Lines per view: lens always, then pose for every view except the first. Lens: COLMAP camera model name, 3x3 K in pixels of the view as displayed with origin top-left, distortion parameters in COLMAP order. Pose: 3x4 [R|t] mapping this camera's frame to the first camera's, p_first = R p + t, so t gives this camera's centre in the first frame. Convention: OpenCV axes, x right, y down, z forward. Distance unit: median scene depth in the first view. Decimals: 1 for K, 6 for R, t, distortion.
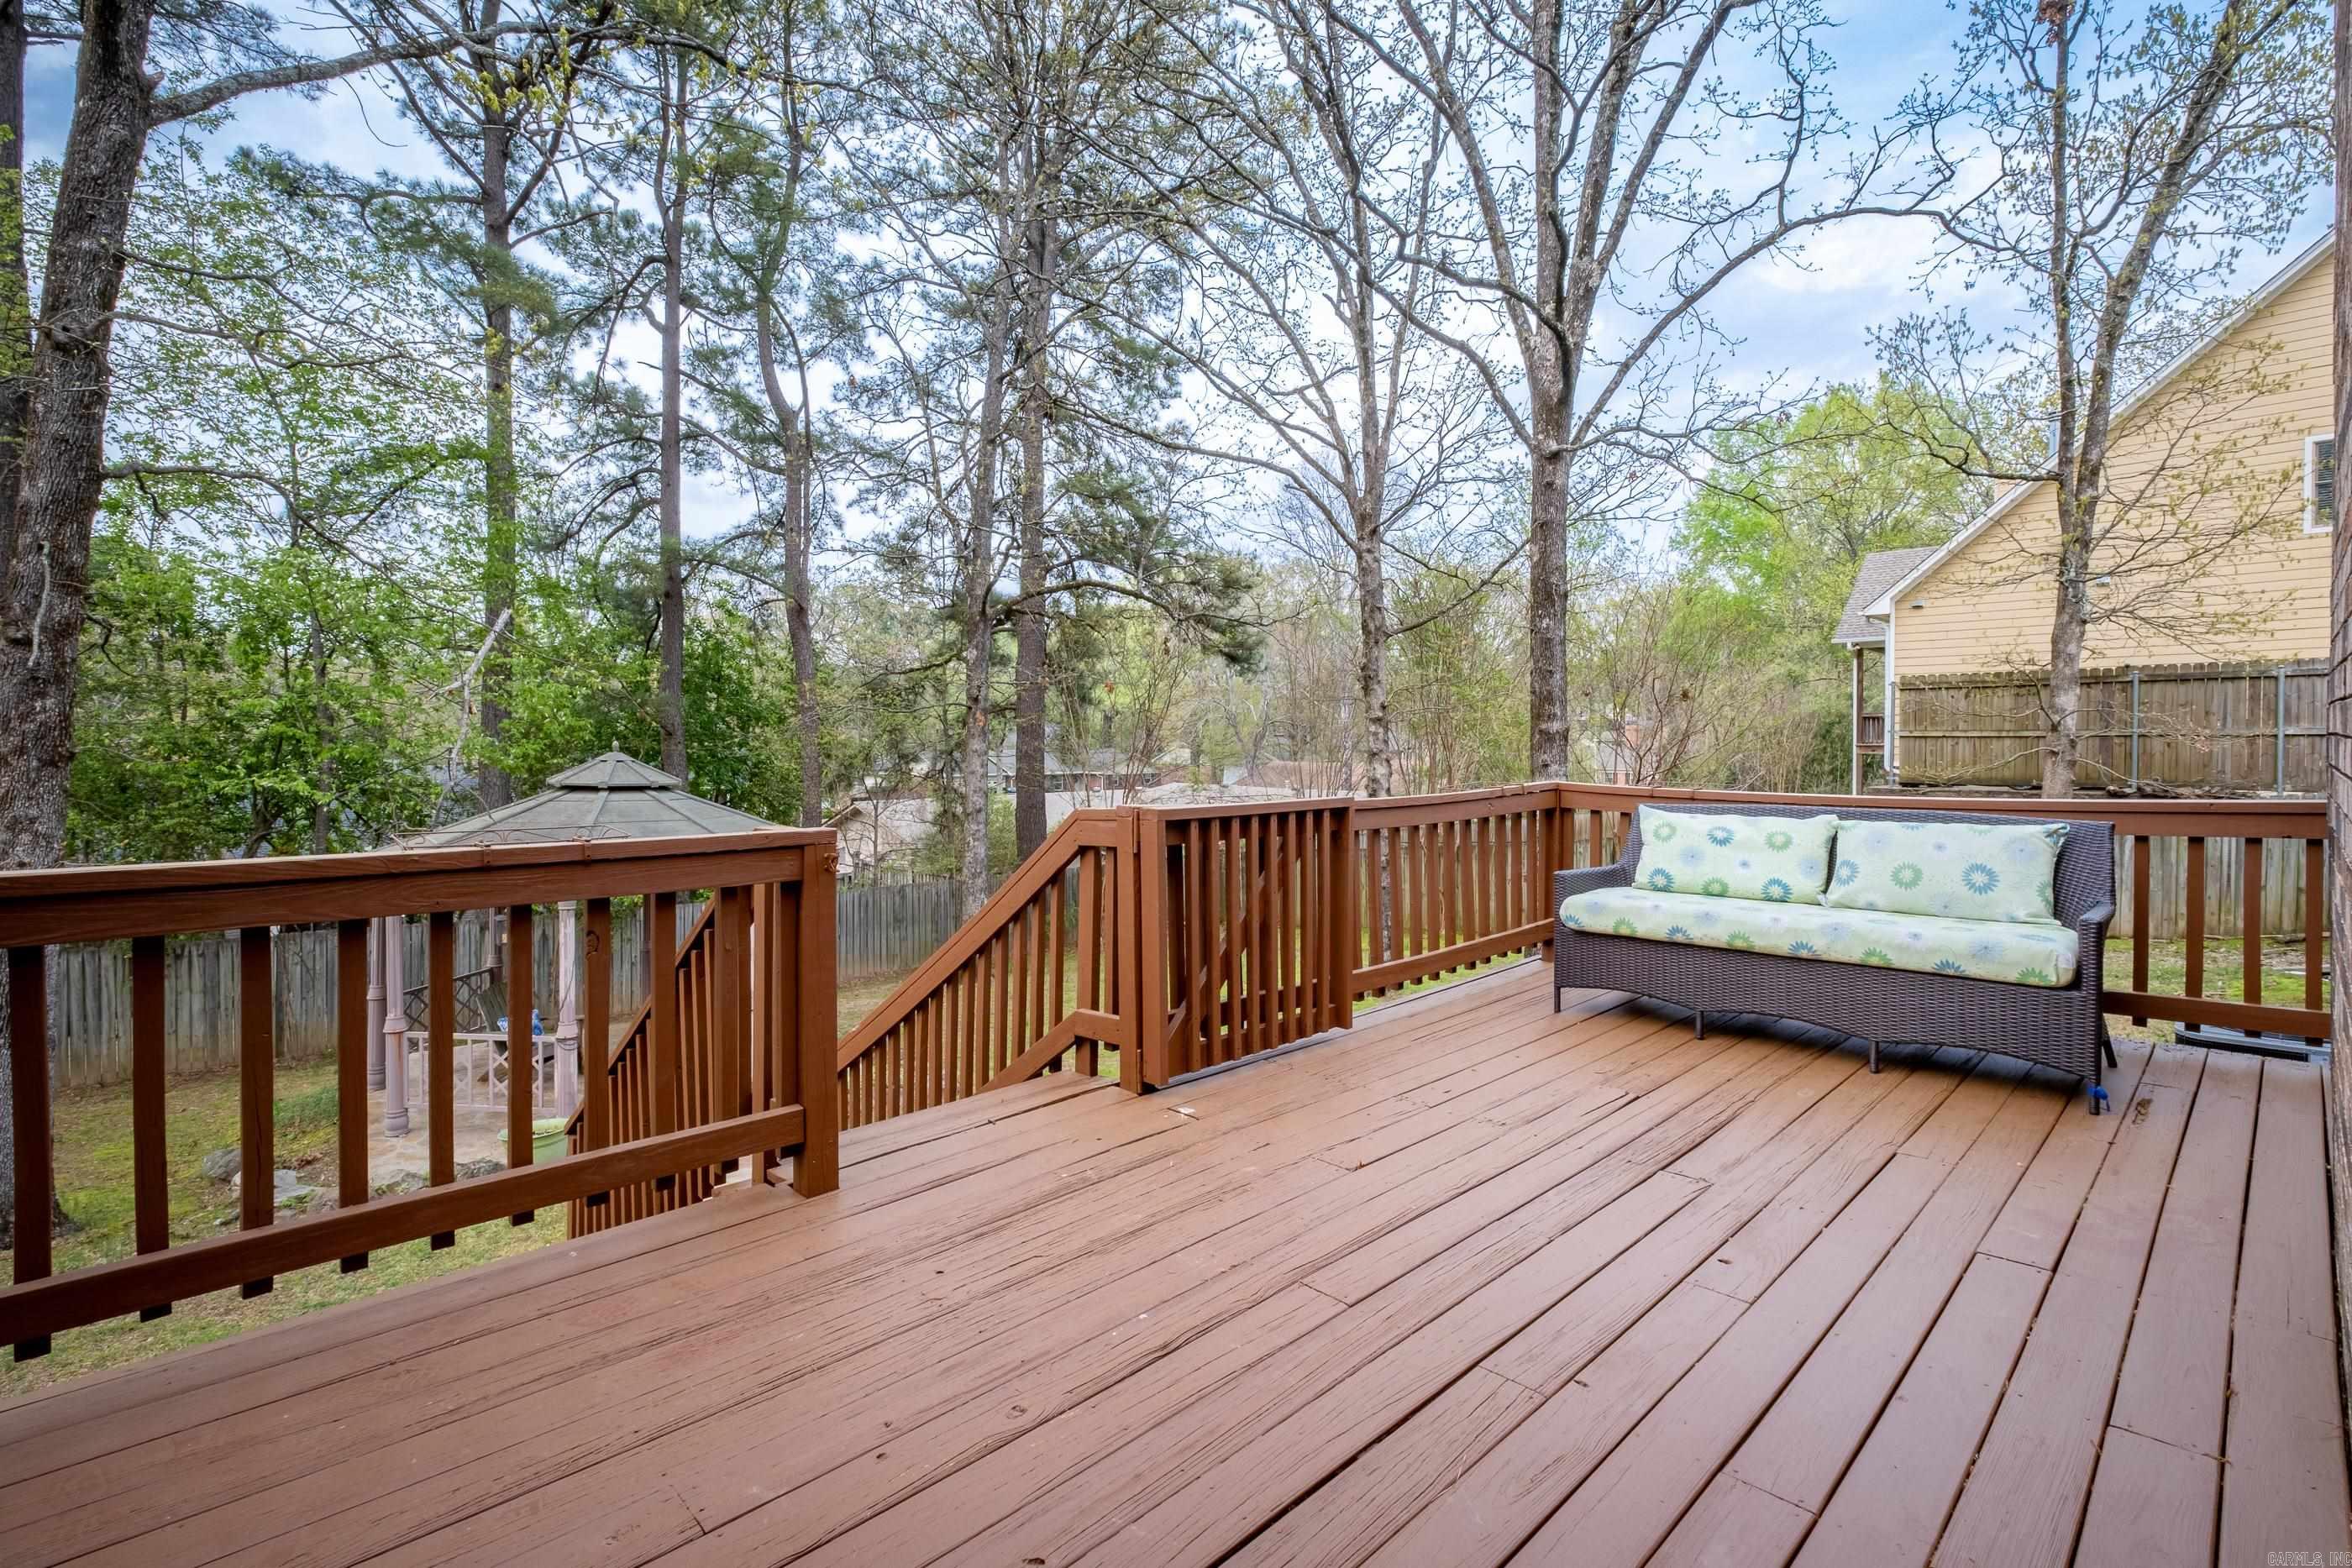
lens RADIAL K [[1044.6, 0, 1186.3], [0, 1044.6, 767.3], [0, 0, 1]] dist [0.002348, 0.000534]
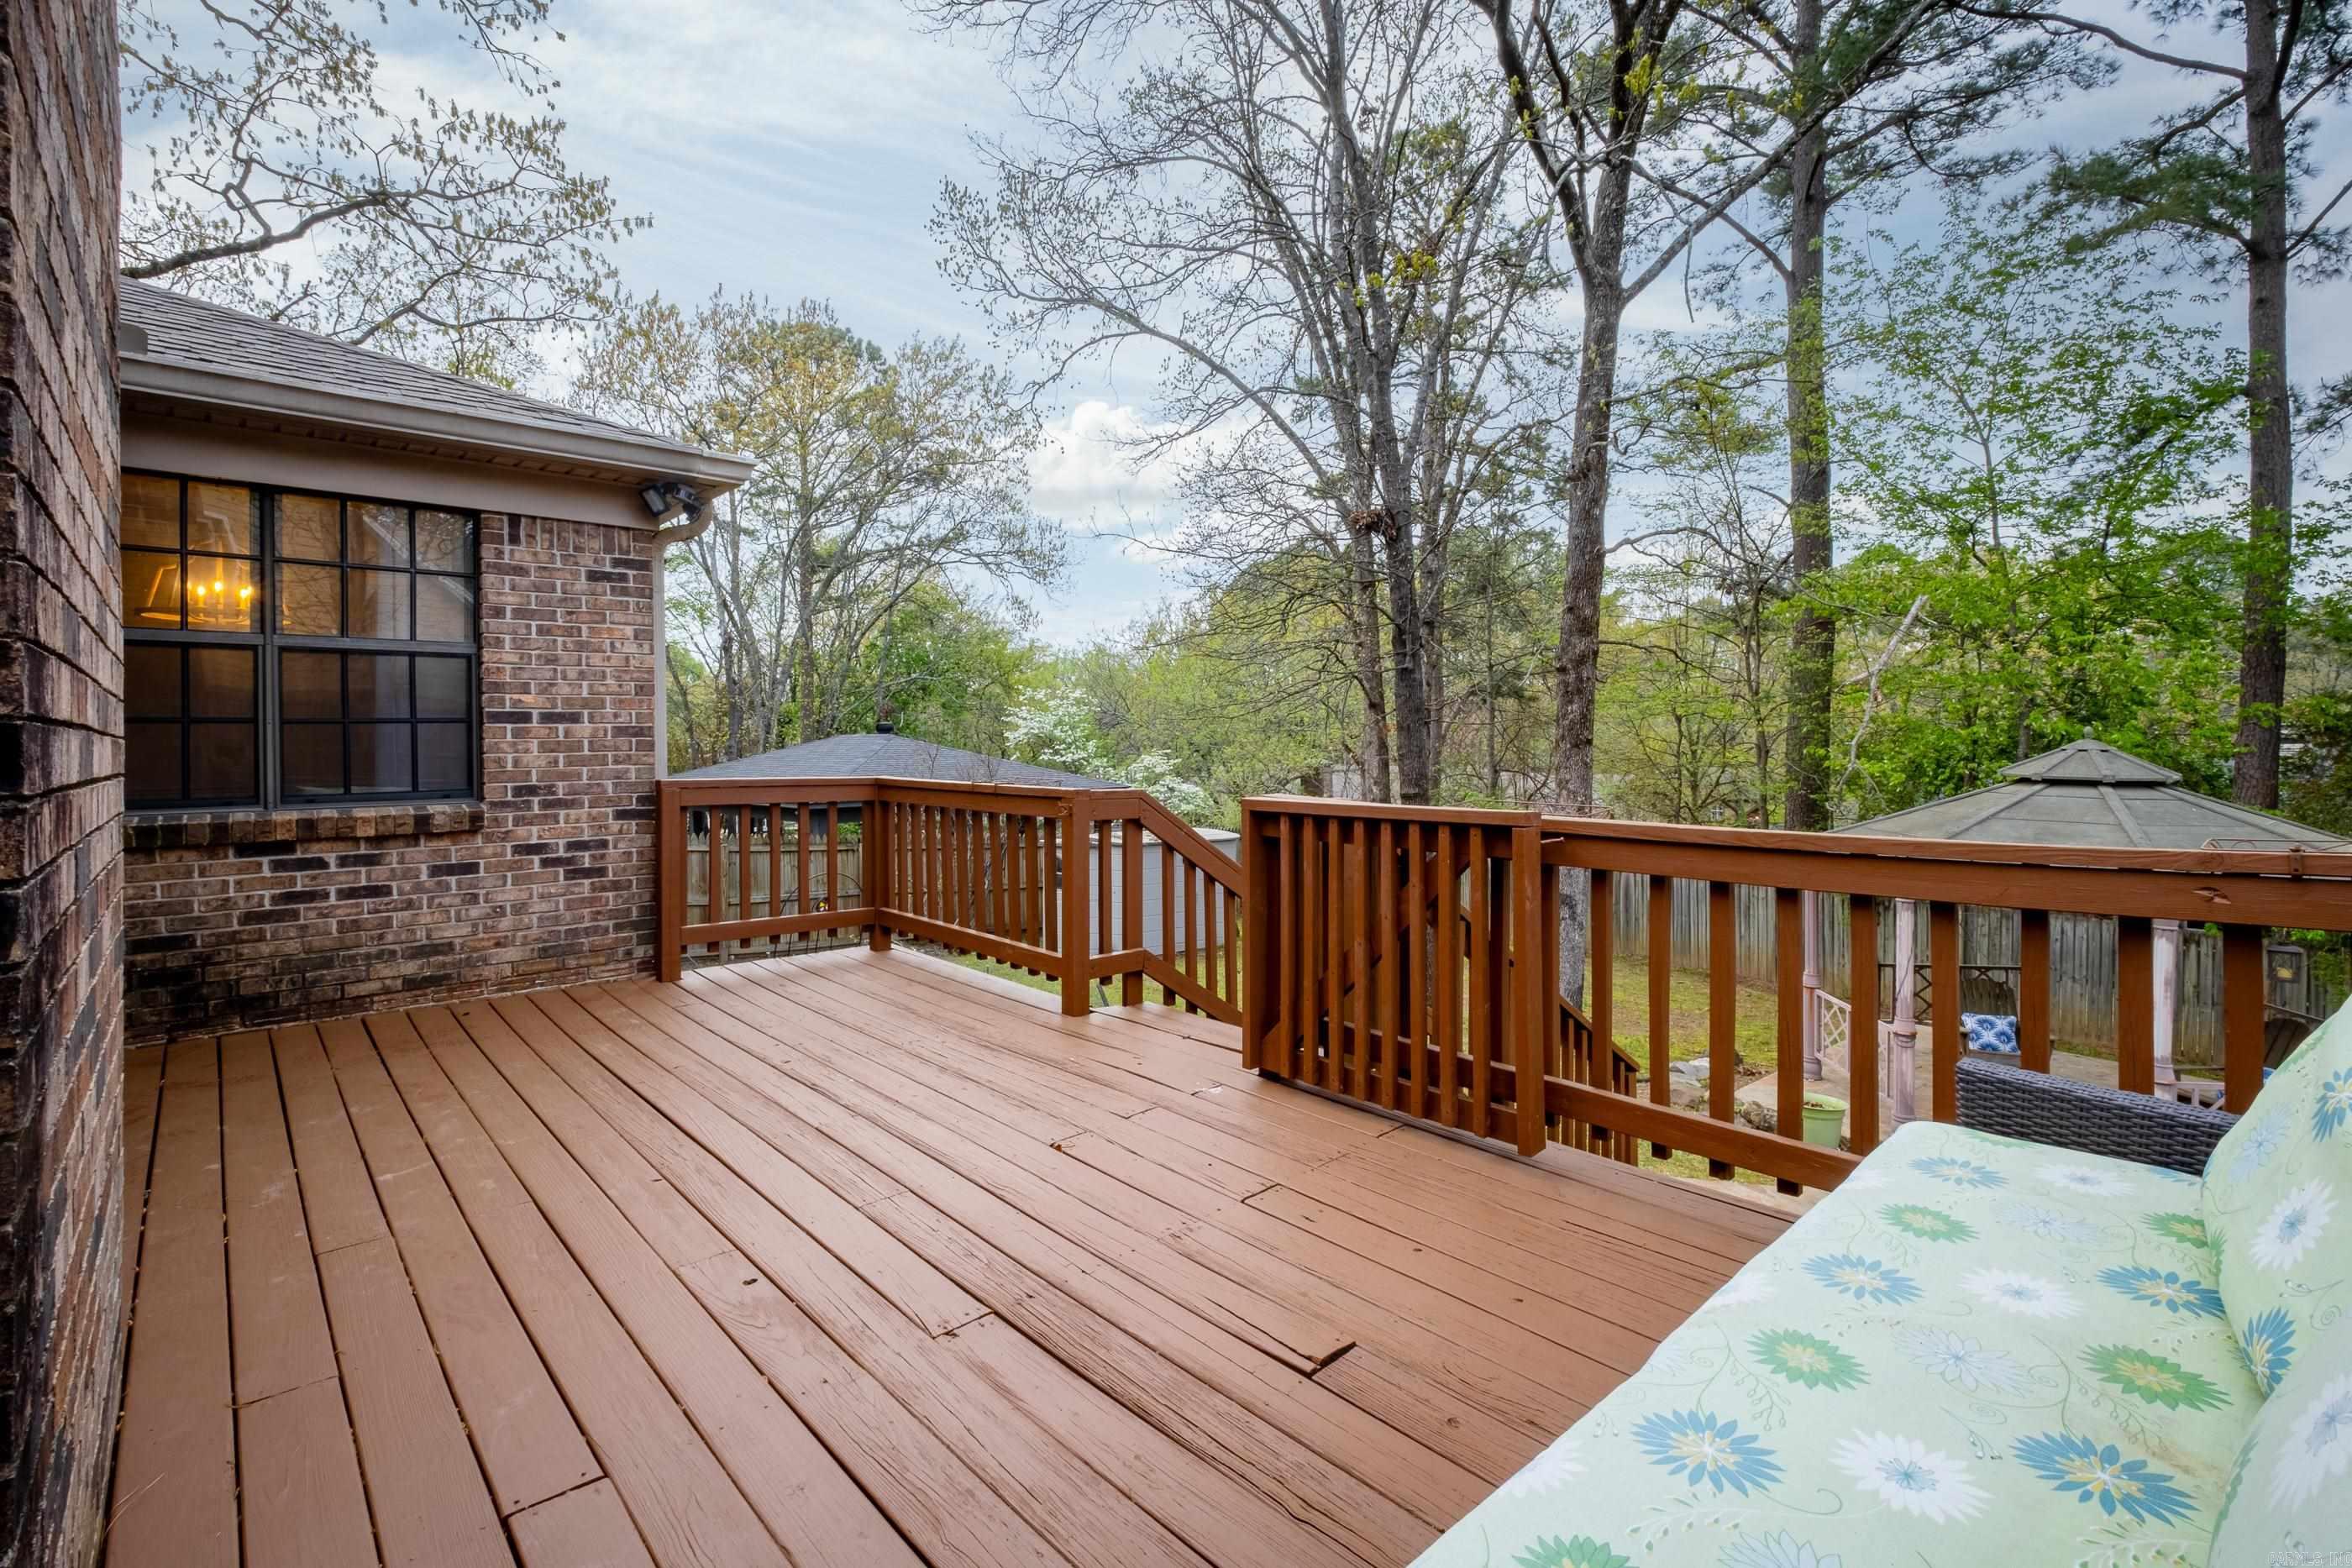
lens RADIAL K [[1044.6, 0, 1186.3], [0, 1044.6, 767.3], [0, 0, 1]] dist [0.002348, 0.000534]
pose [[-0.010130, 0.029044, -0.999527, 1.088491], [-0.016461, 0.999438, 0.029208, -0.015430], [0.999813, 0.016749, -0.009646, 1.057598]]
